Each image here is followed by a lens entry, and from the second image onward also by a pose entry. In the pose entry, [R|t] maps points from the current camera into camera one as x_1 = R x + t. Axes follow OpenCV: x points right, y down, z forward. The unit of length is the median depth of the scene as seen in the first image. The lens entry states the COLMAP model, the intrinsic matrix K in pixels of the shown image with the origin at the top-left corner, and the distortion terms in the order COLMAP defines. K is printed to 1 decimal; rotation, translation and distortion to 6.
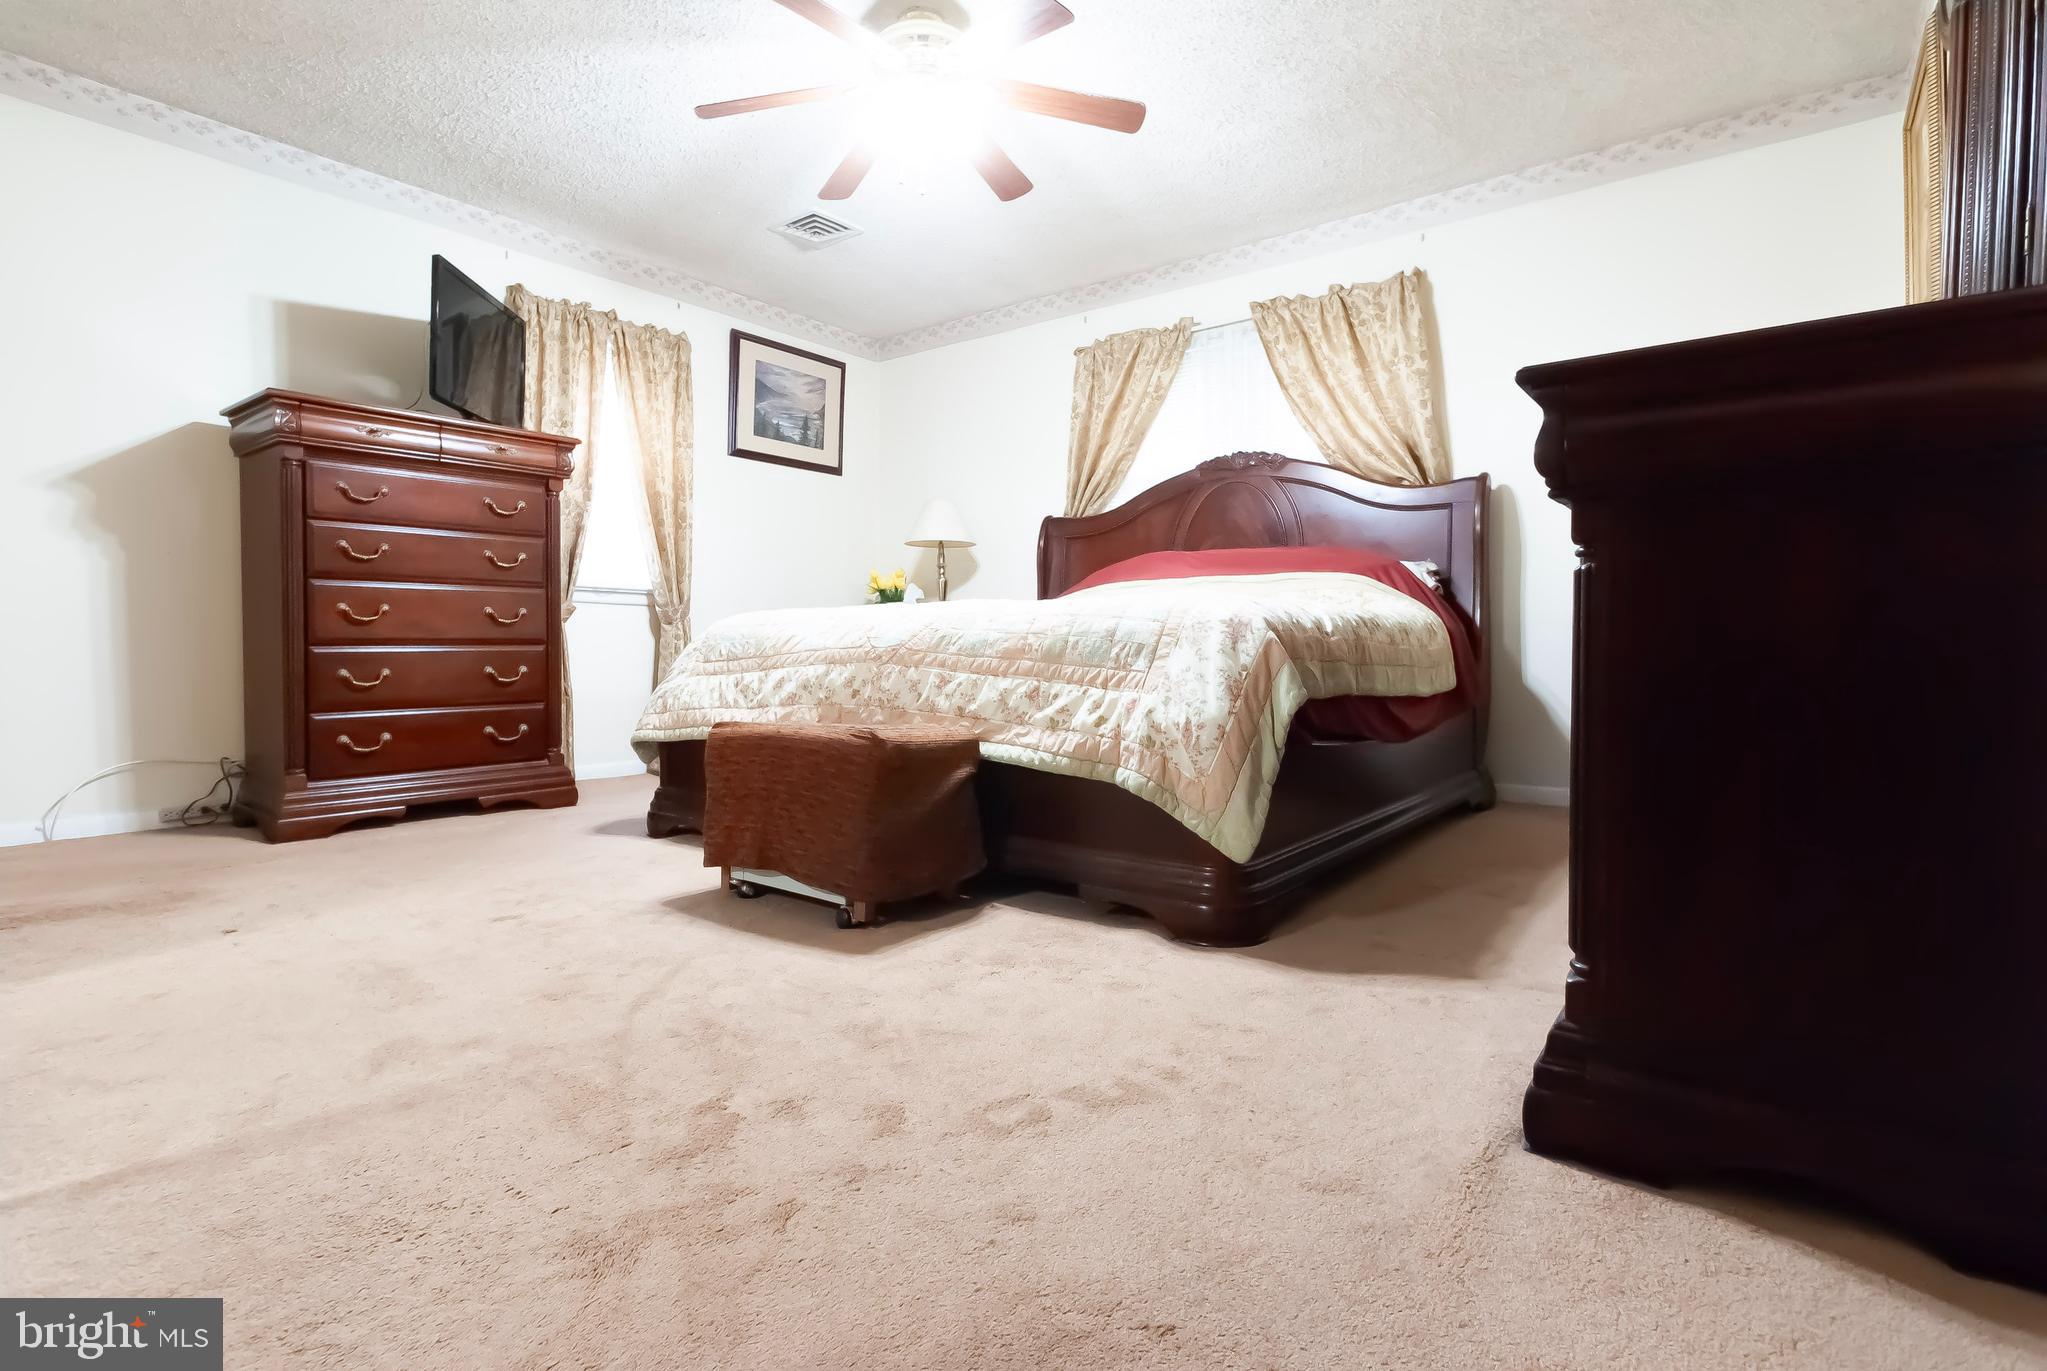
lens RADIAL K [[965.5, 0, 1035.7], [0, 965.5, 671.0], [0, 0, 1]] dist [-0.018273, 0.012810]
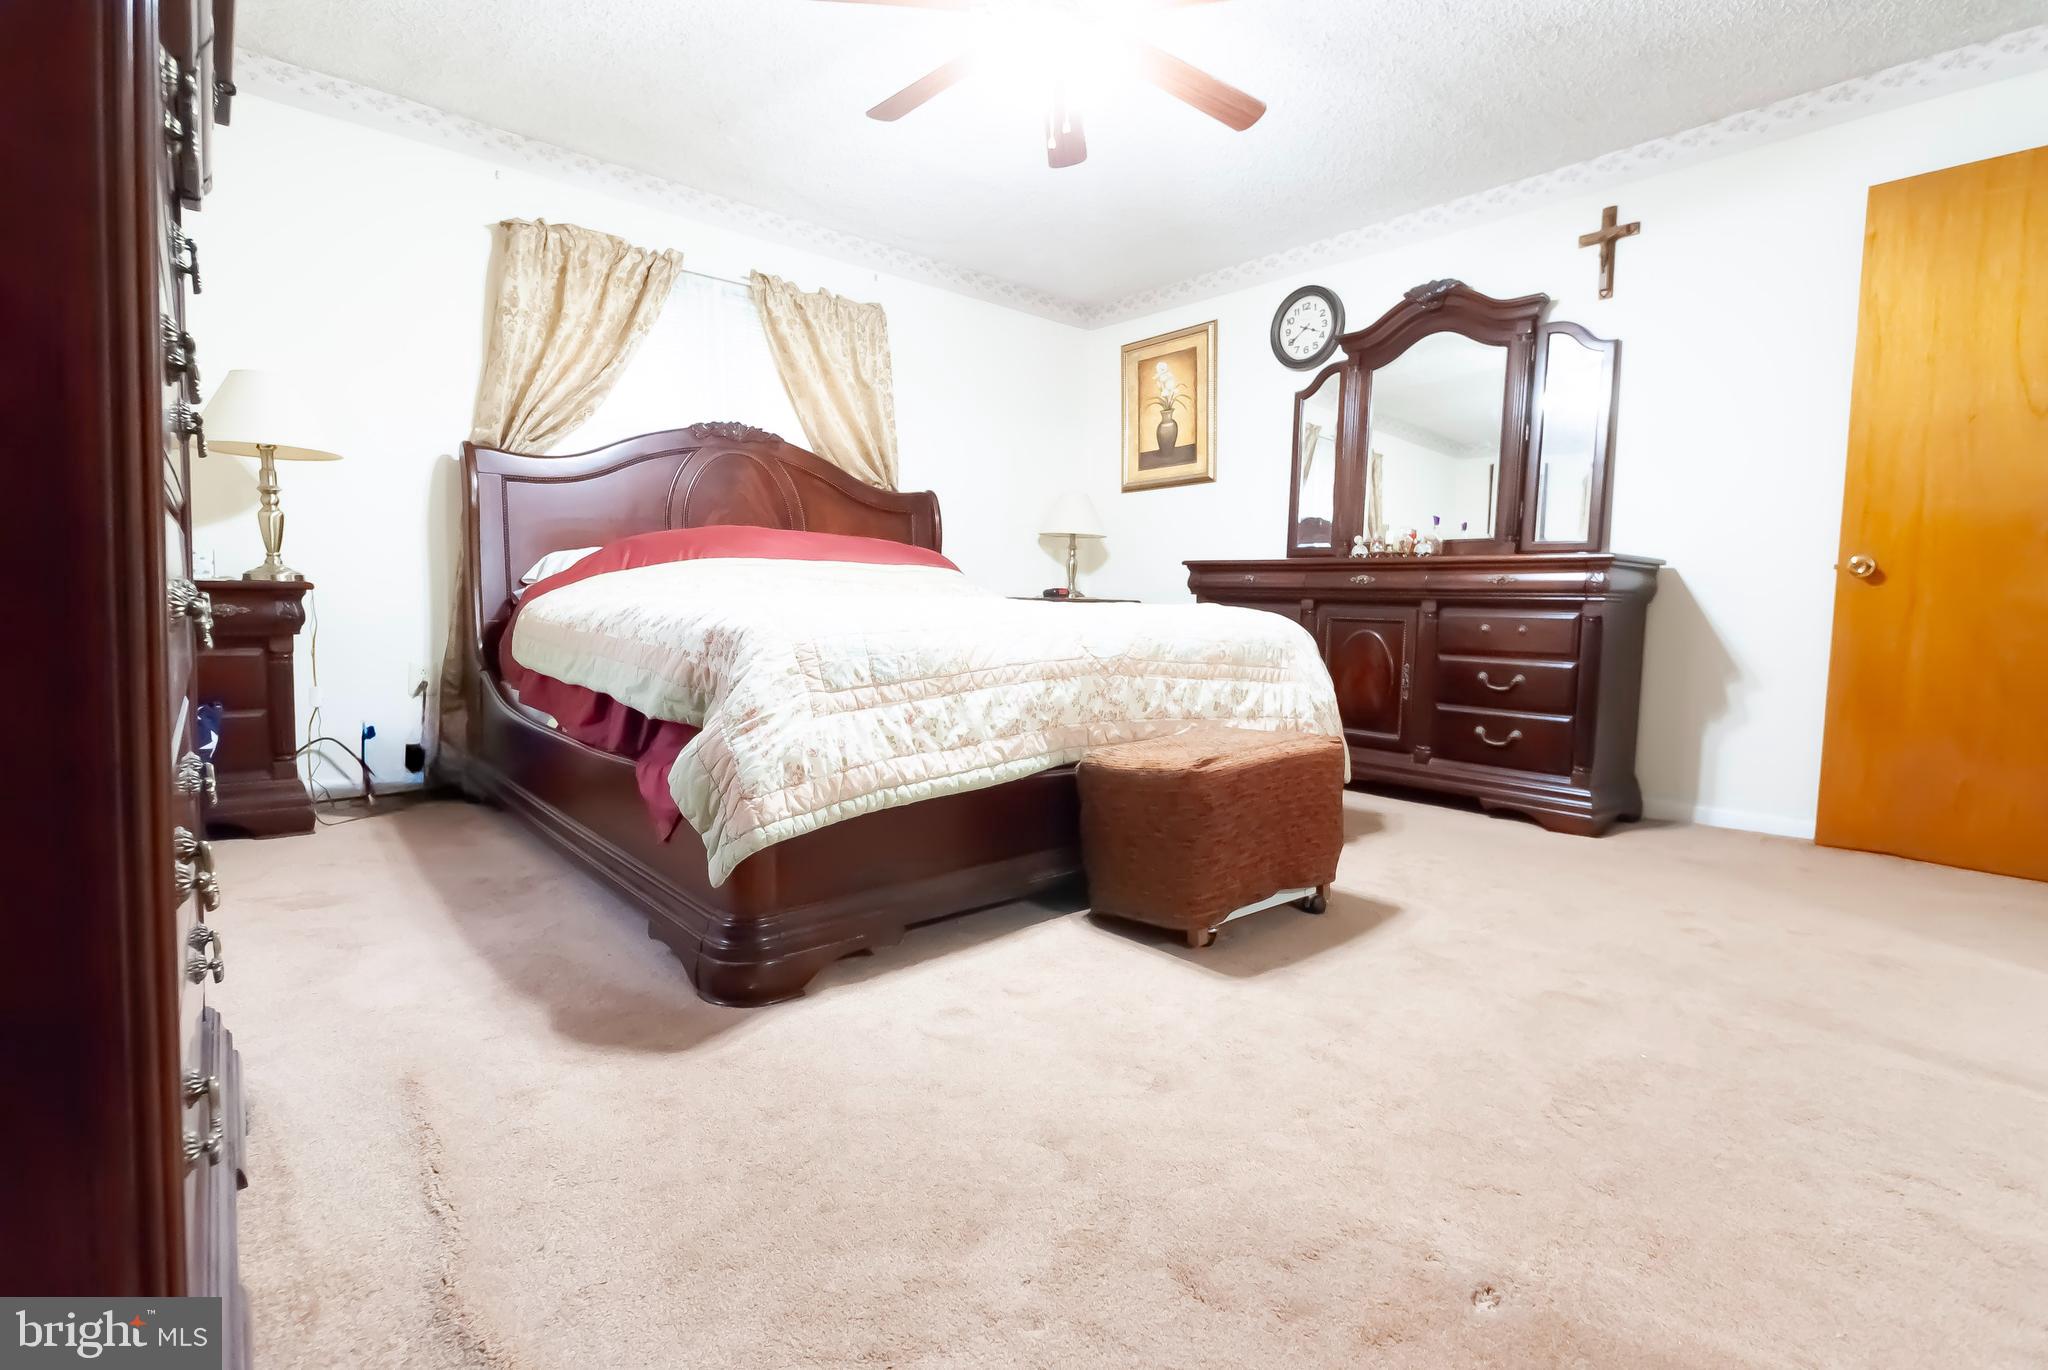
lens RADIAL K [[939.2, 0, 1041.9], [0, 939.2, 663.0], [0, 0, 1]] dist [-0.002669, -0.000163]
pose [[0.205624, -0.054625, 0.977105, -1.031719], [0.007530, 0.998500, 0.054236, -0.067425], [-0.978602, -0.003795, 0.205727, 0.845514]]
